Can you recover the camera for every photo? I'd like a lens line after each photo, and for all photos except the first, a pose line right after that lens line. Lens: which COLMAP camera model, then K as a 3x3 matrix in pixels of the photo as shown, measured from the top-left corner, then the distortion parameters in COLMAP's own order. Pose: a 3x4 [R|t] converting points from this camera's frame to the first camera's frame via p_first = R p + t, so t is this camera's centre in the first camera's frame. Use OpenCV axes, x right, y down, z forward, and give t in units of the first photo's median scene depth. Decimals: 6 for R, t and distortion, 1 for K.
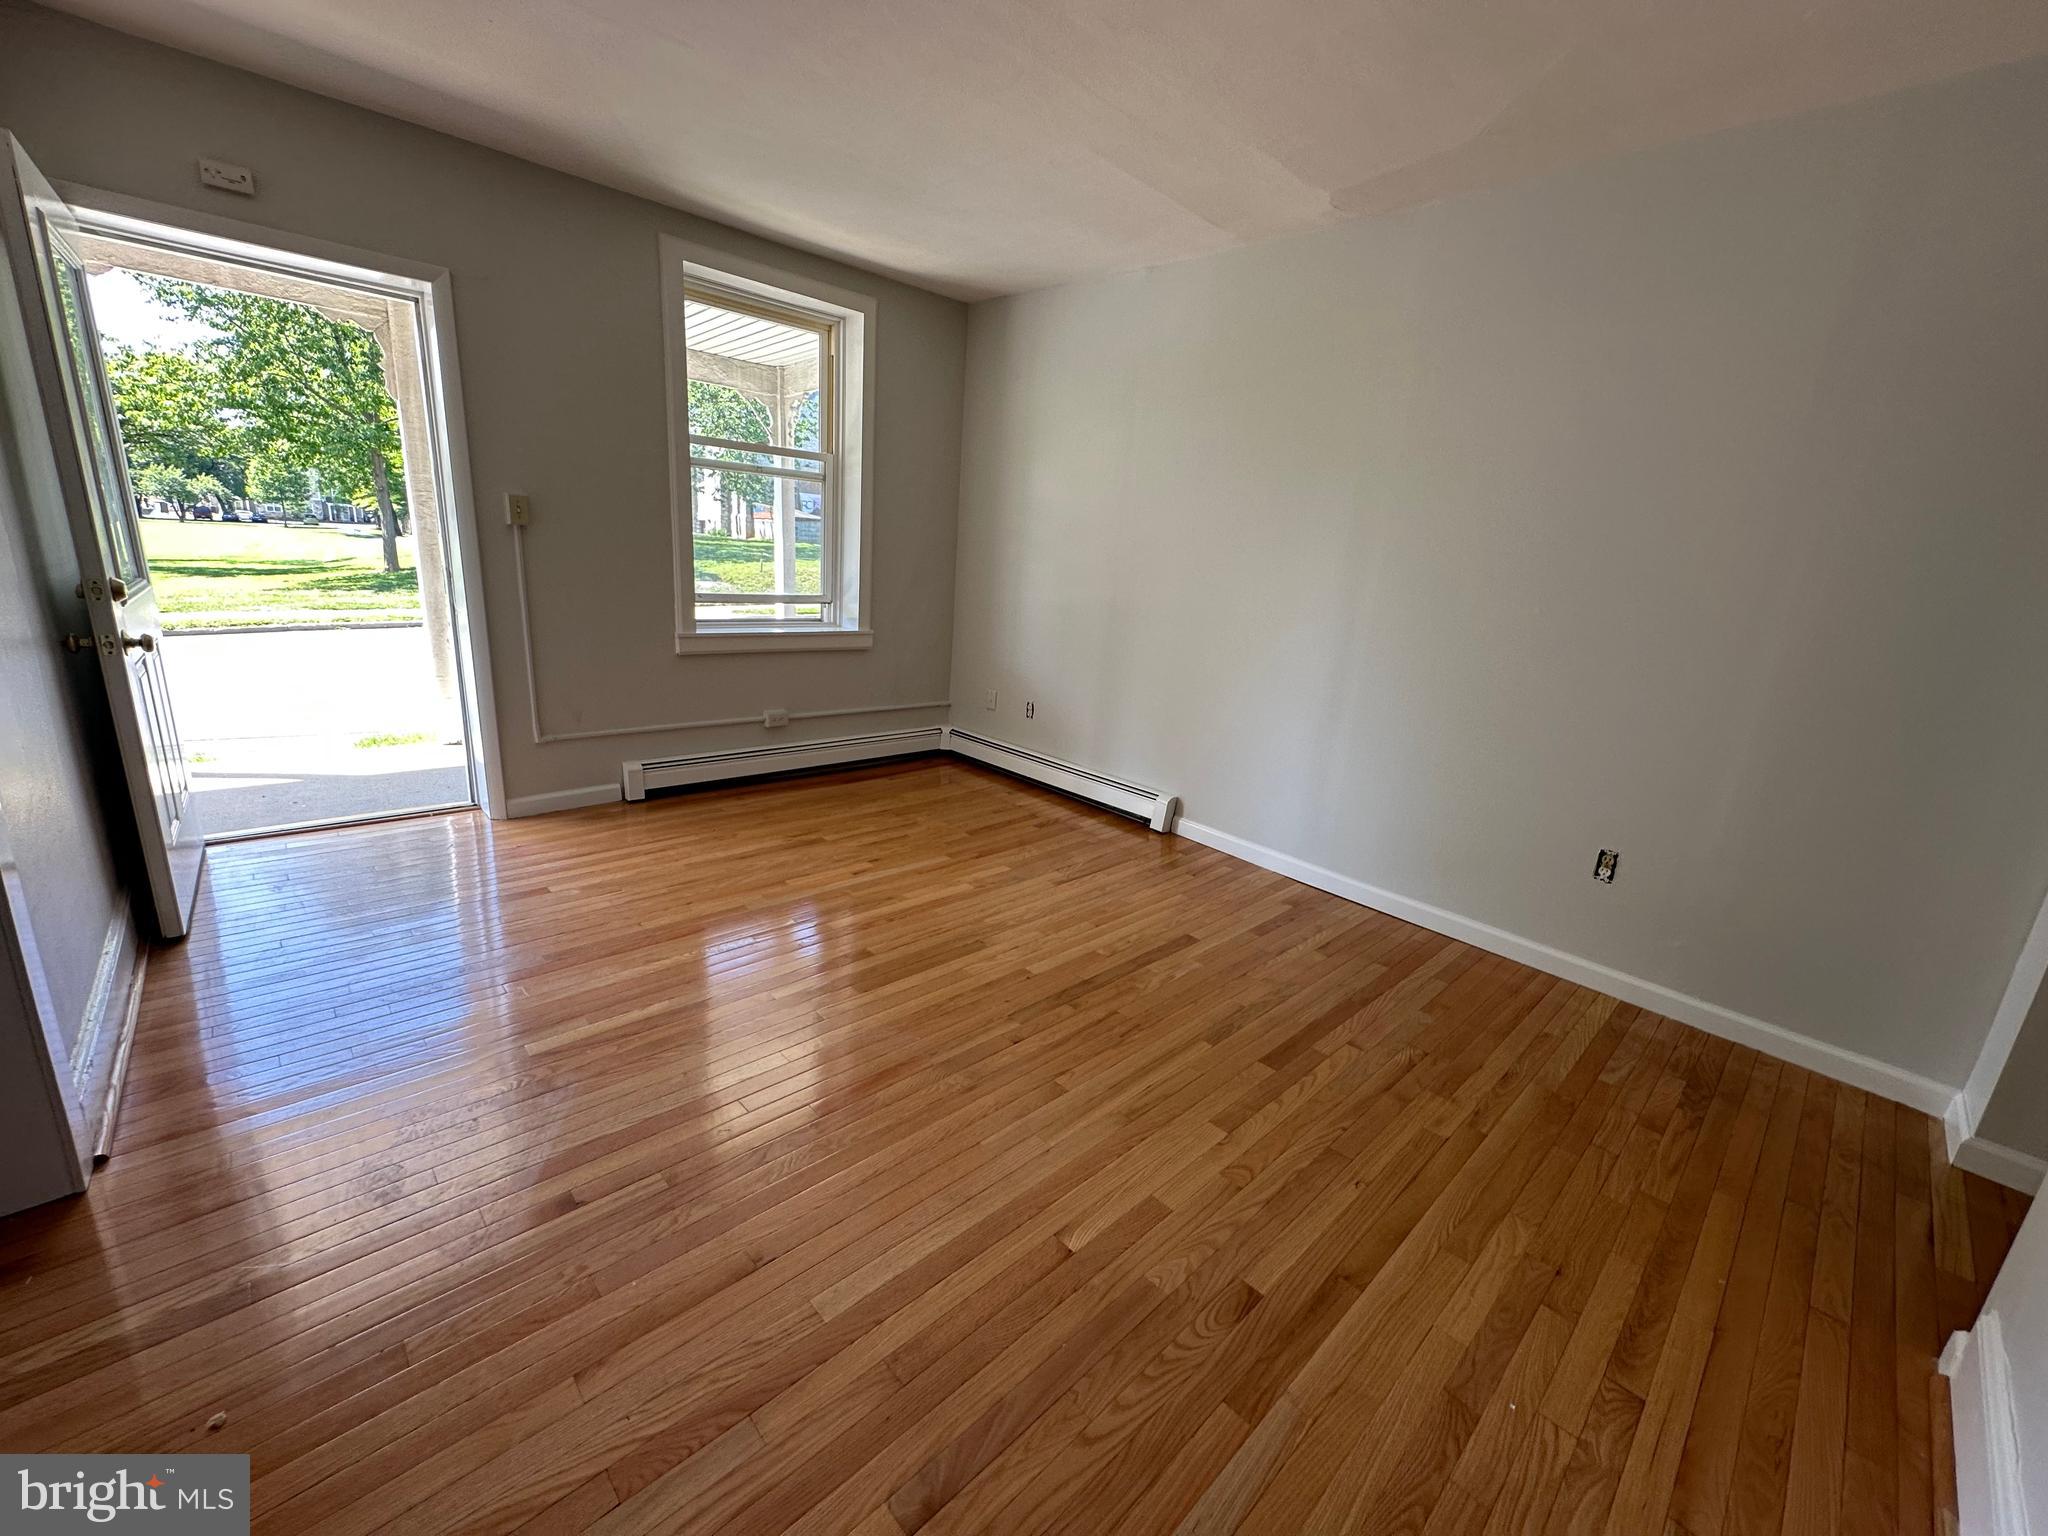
lens RADIAL K [[816.8, 0, 1024.0], [0, 816.8, 768.0], [0, 0, 1]] dist [-0.000570, 0.000203]
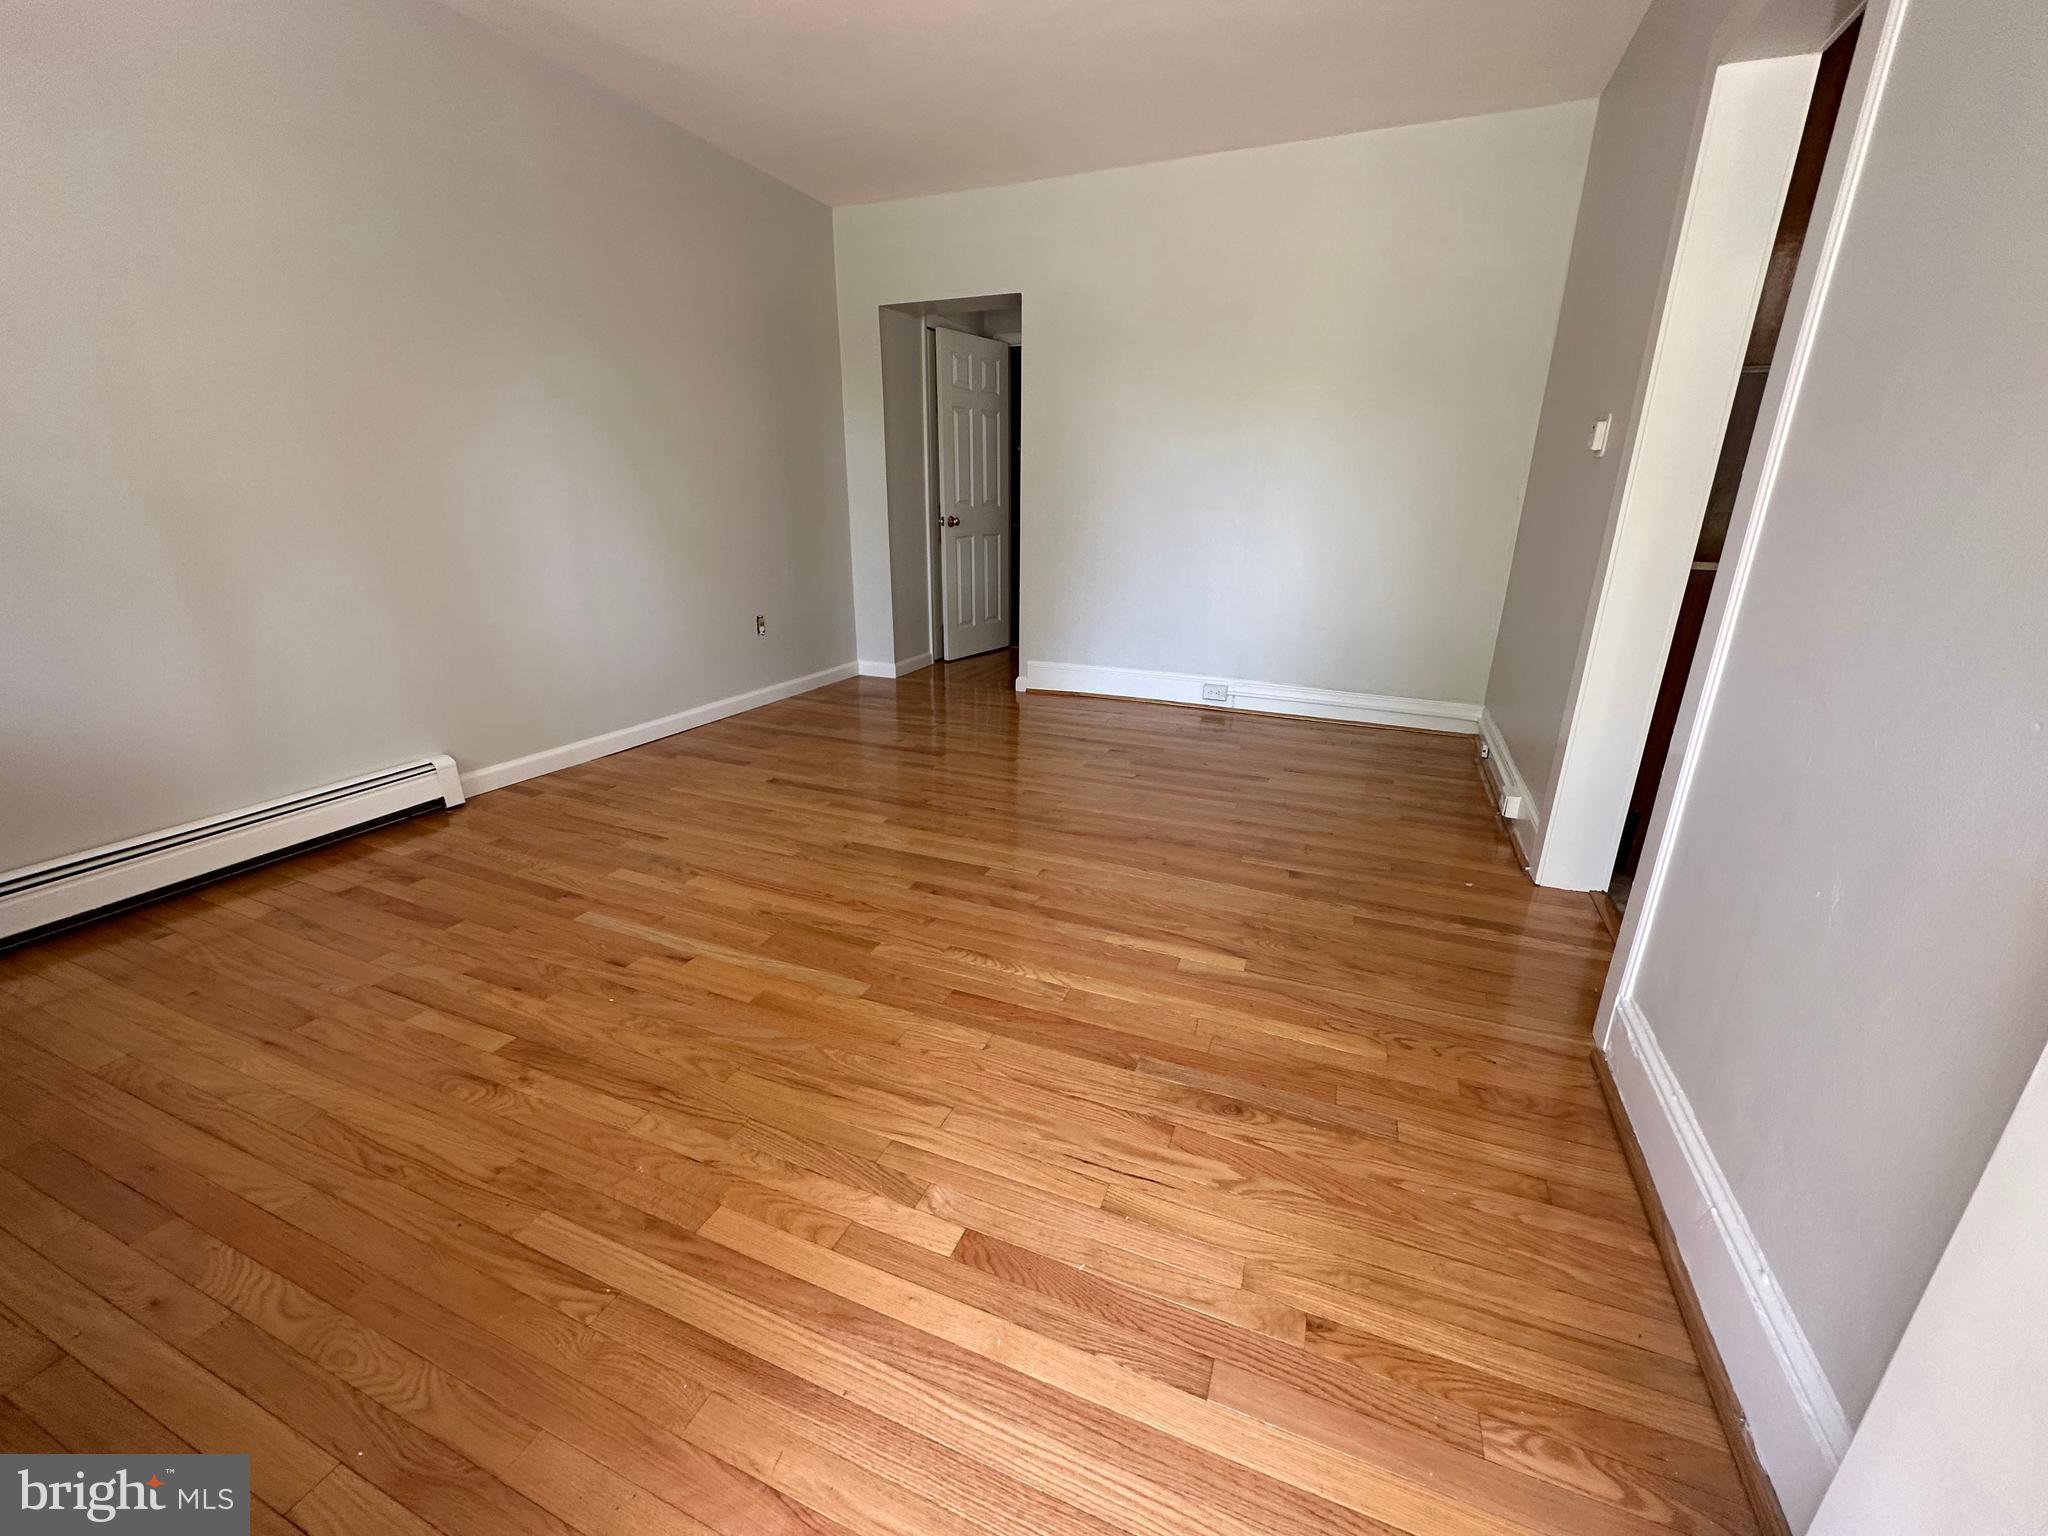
lens RADIAL K [[816.8, 0, 1024.0], [0, 816.8, 768.0], [0, 0, 1]] dist [-0.000570, 0.000203]
pose [[-0.414117, -0.356163, 0.837648, -0.854159], [0.198973, 0.862588, 0.465136, -0.253003], [-0.888210, 0.359290, -0.286346, 0.991201]]
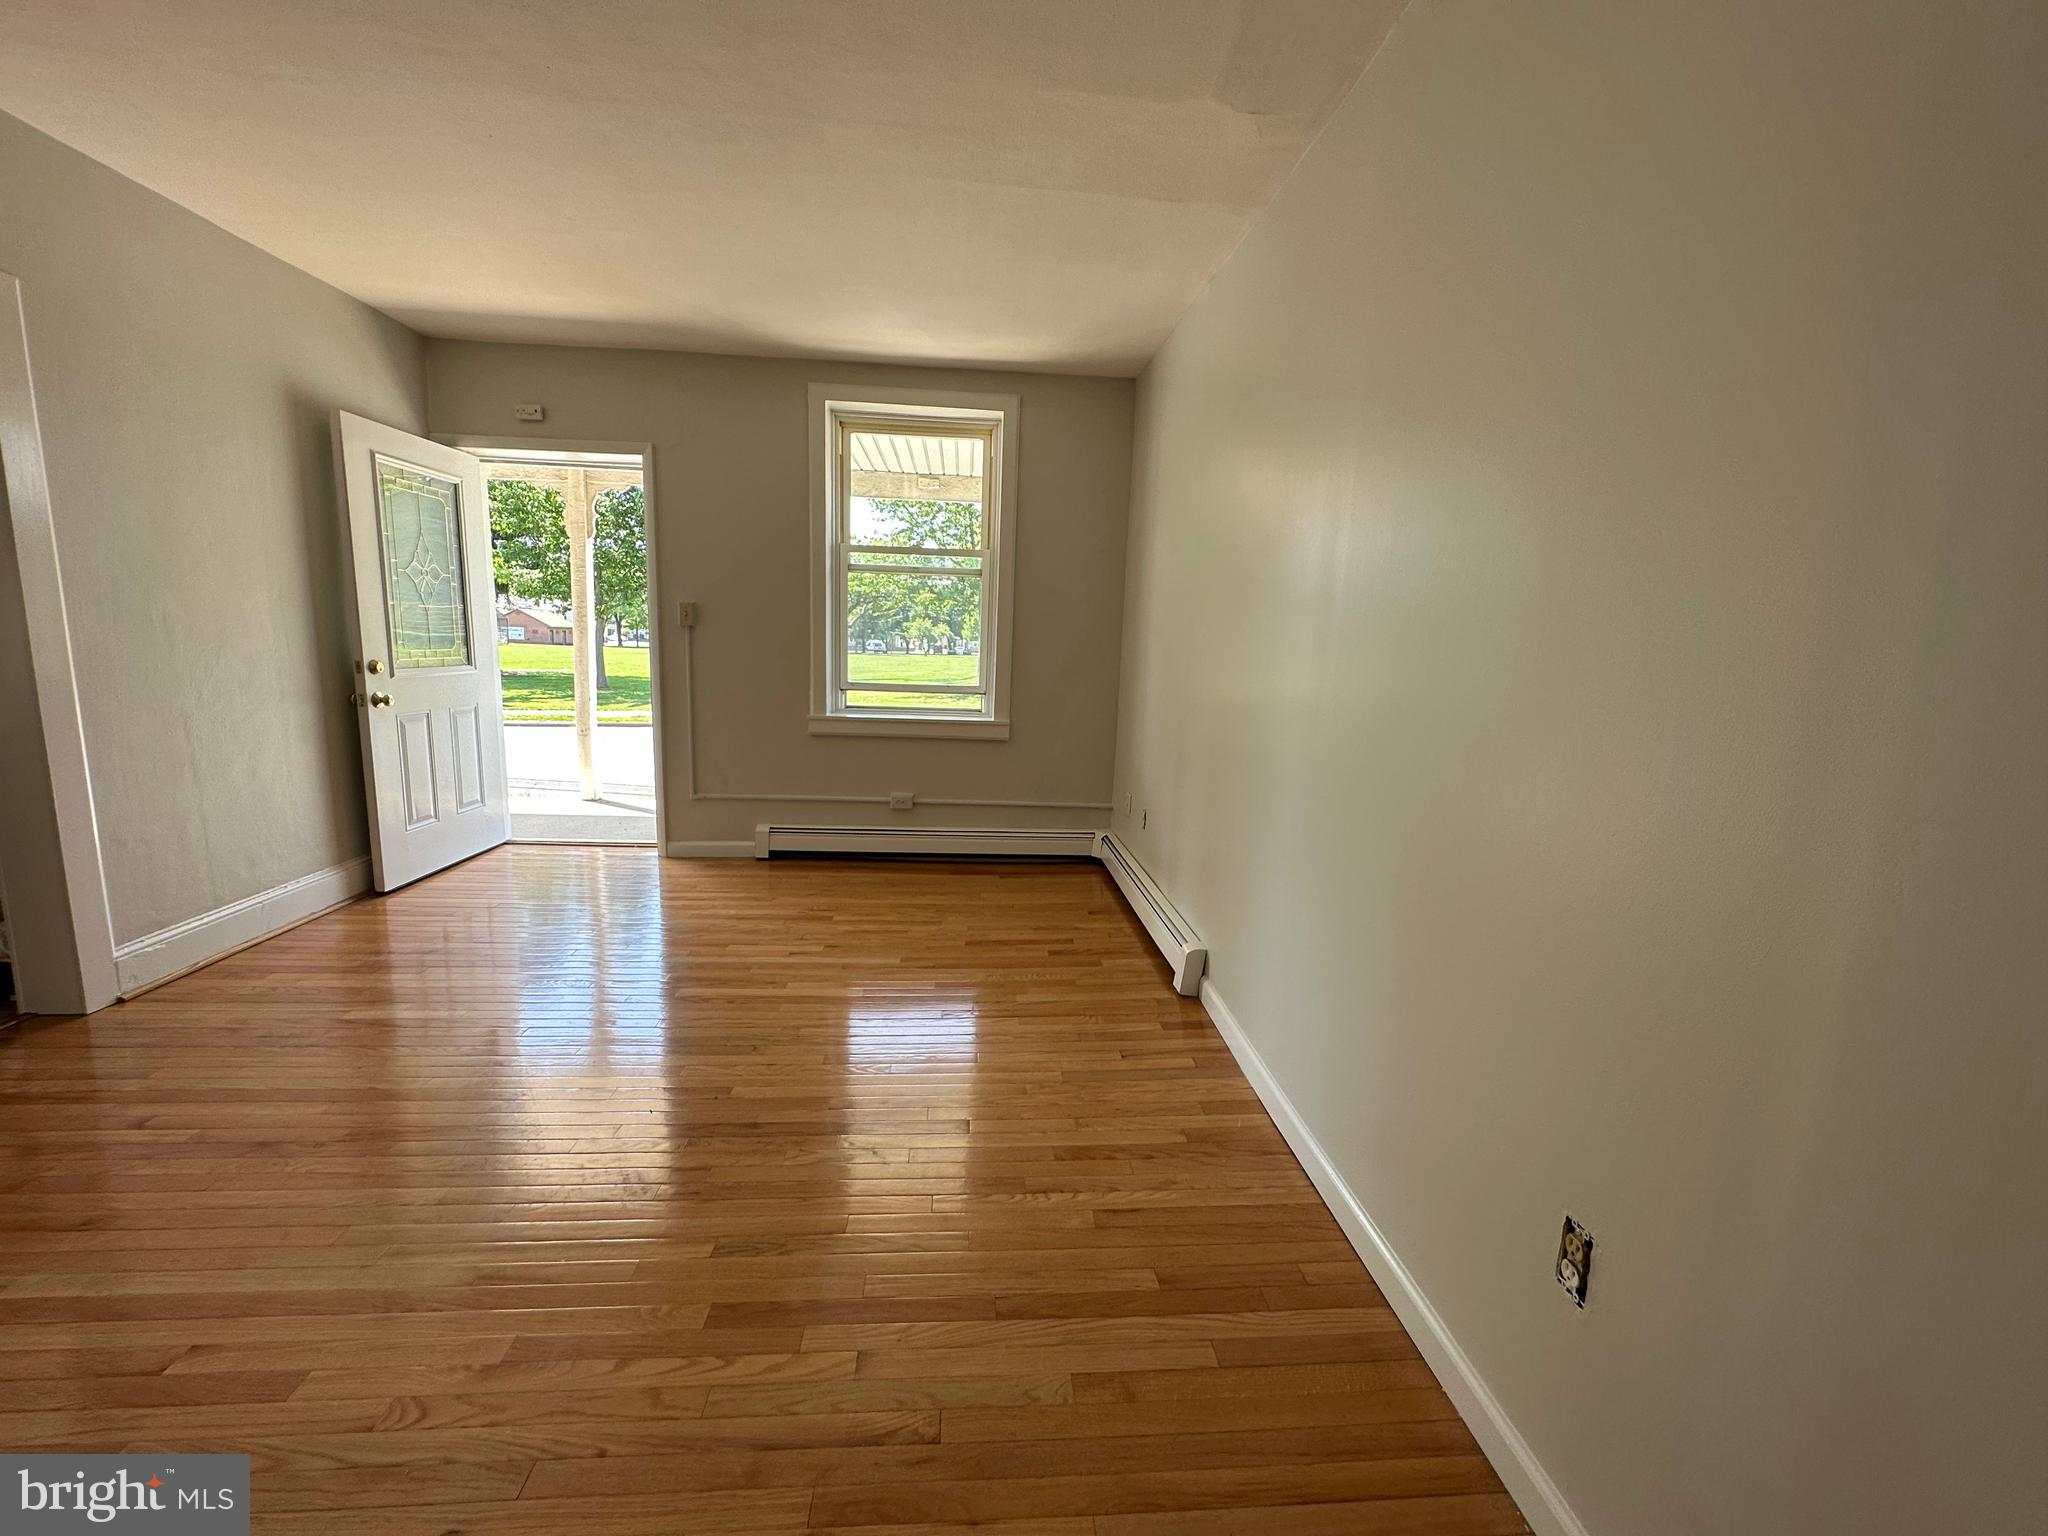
lens RADIAL K [[816.8, 0, 1024.0], [0, 816.8, 768.0], [0, 0, 1]] dist [-0.000570, 0.000203]
pose [[0.778762, 0.057591, -0.624670, 0.669185], [-0.144173, 0.985553, -0.088875, -0.047074], [0.610528, 0.159274, 0.775814, 0.414601]]
